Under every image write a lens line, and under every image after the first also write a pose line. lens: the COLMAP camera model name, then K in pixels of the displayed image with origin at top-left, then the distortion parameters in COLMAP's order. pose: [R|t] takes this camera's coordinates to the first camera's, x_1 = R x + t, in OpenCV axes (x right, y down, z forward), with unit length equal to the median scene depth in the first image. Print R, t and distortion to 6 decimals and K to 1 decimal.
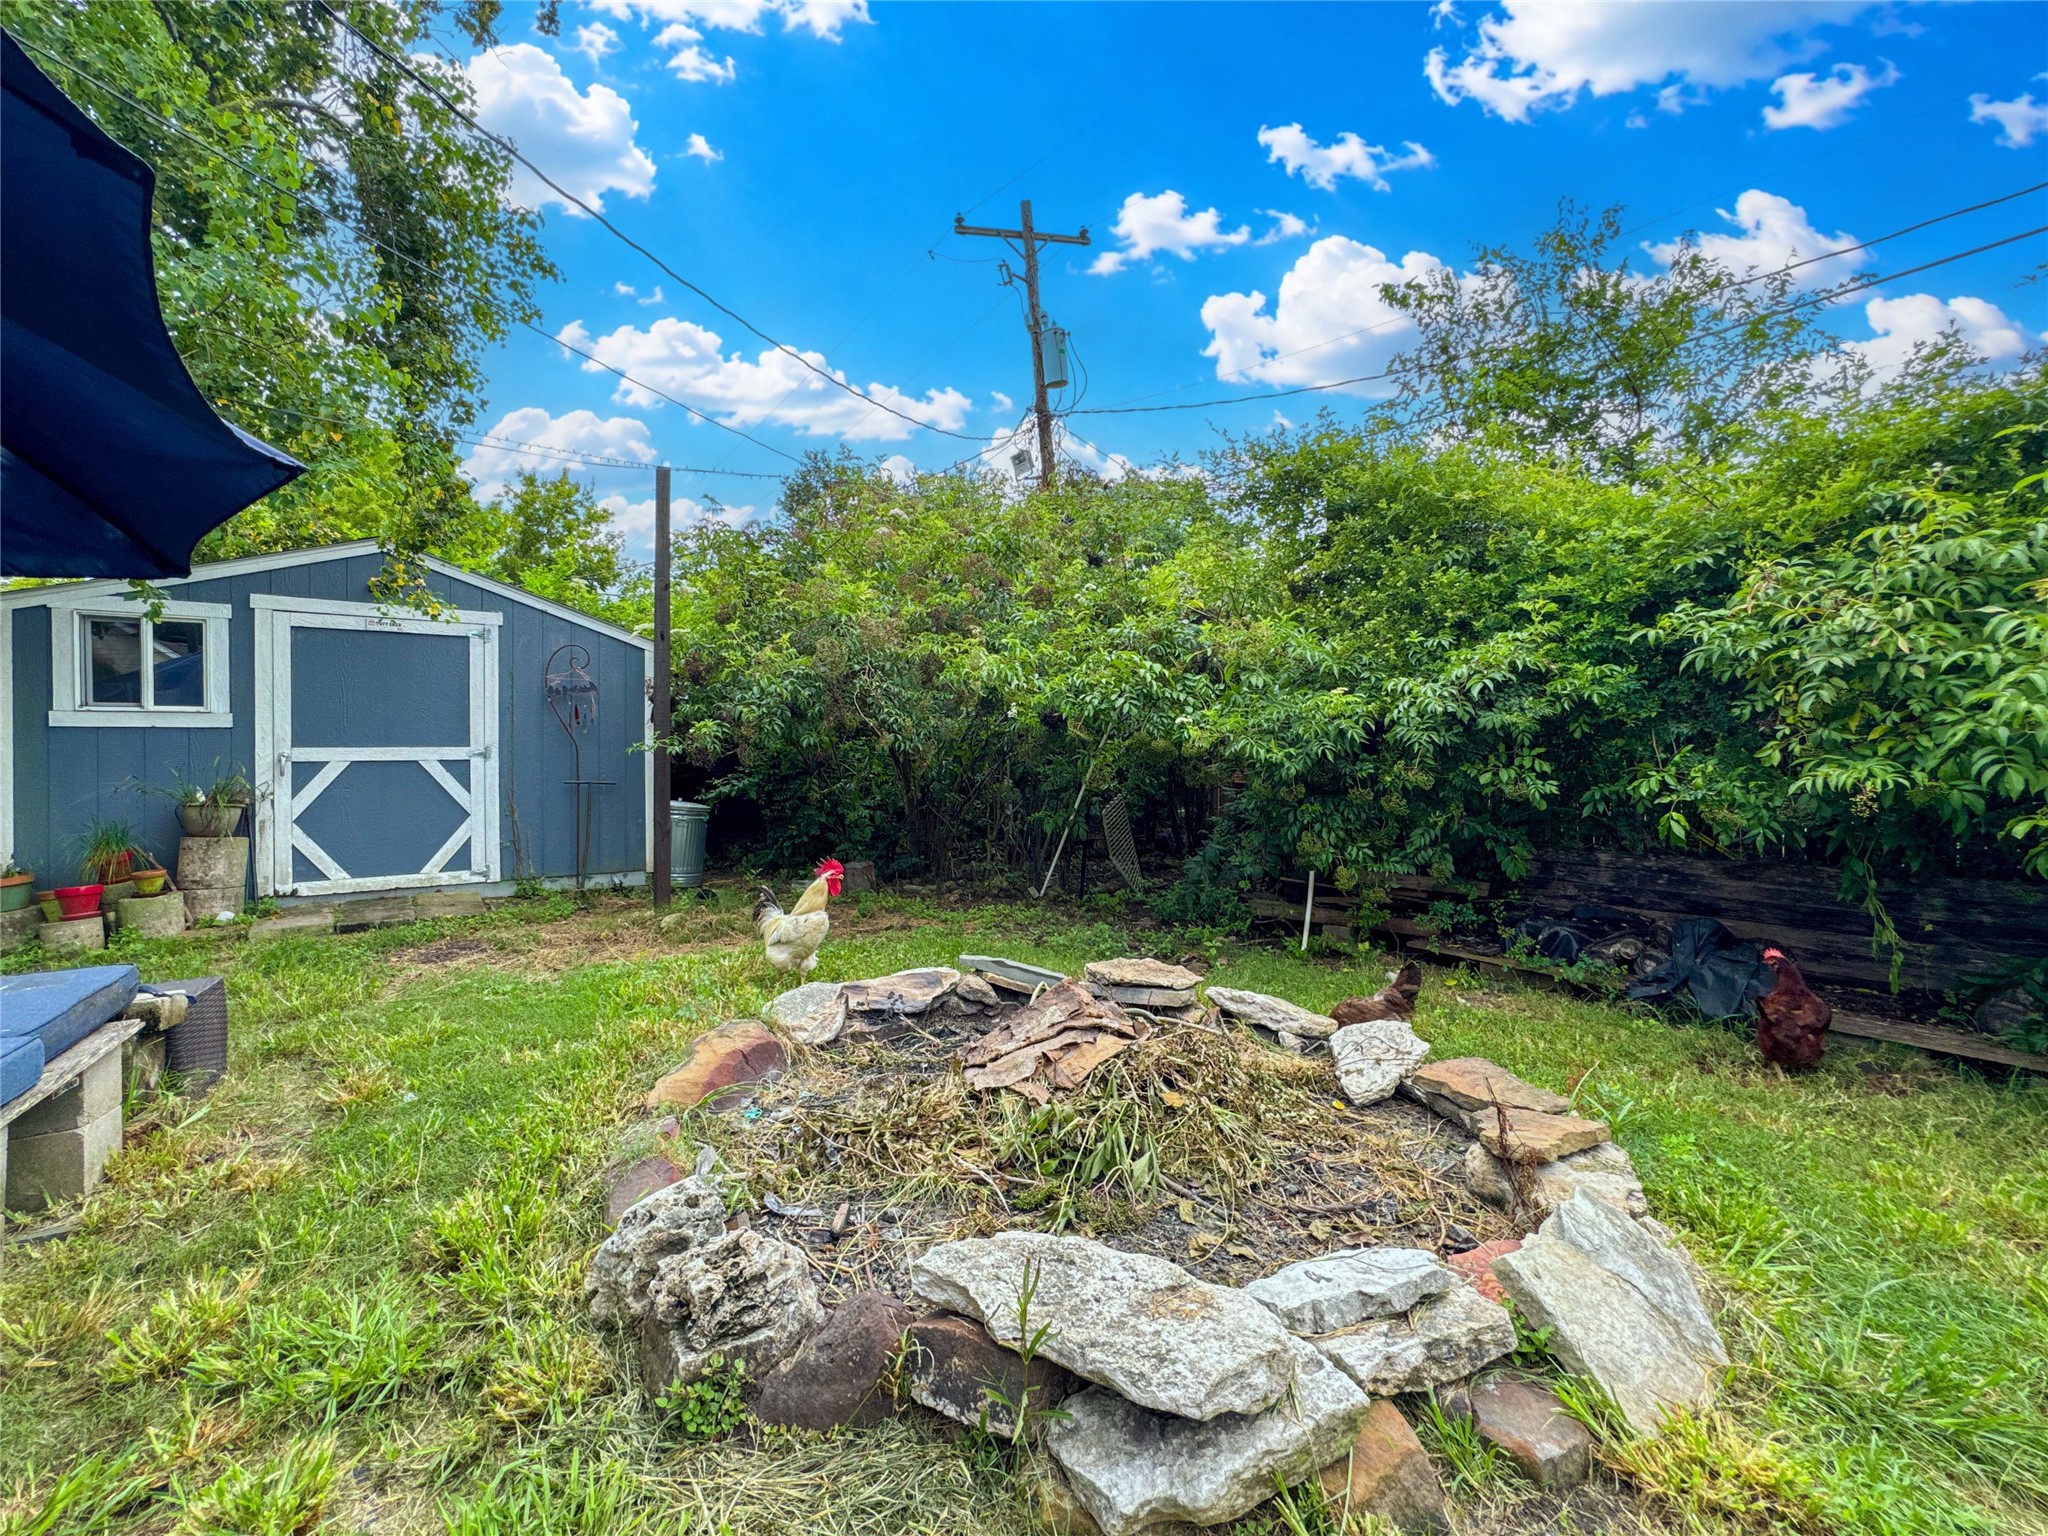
lens RADIAL K [[821.0, 0, 983.6], [0, 821.0, 763.8], [0, 0, 1]] dist [-0.015340, 0.000226]
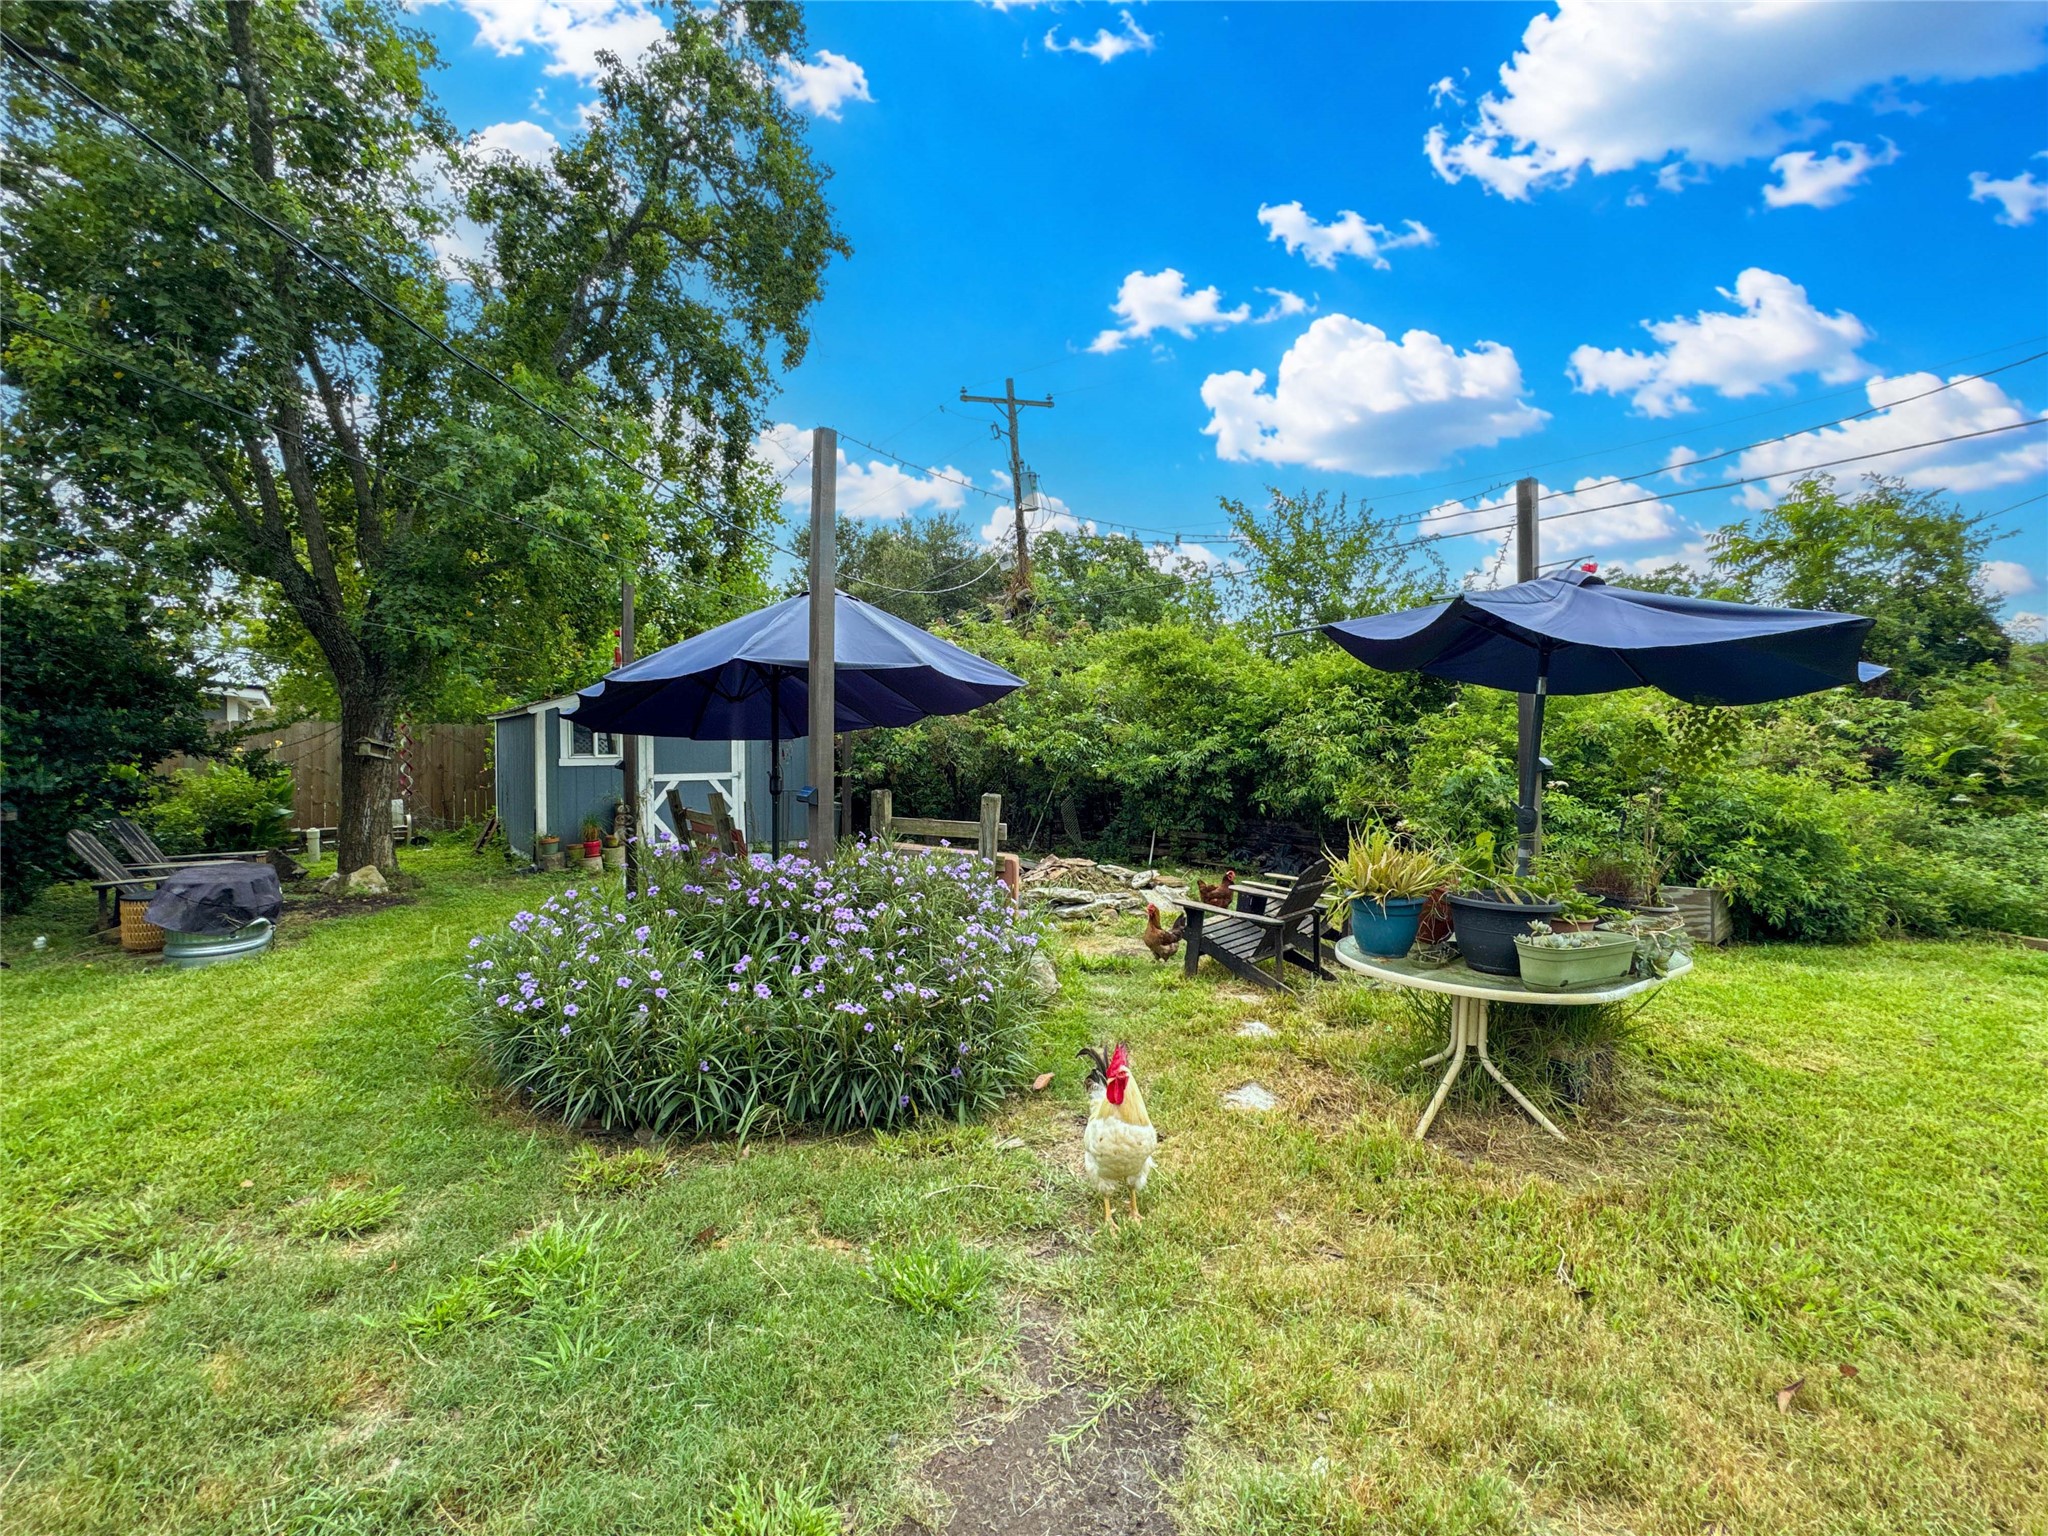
lens RADIAL K [[836.8, 0, 1020.8], [0, 836.8, 762.7], [0, 0, 1]] dist [-0.040545, 0.019465]
pose [[0.995642, -0.001398, 0.093243, -0.154406], [0.000685, 0.999970, 0.007673, -0.063747], [-0.093251, -0.007575, 0.995614, -1.090881]]
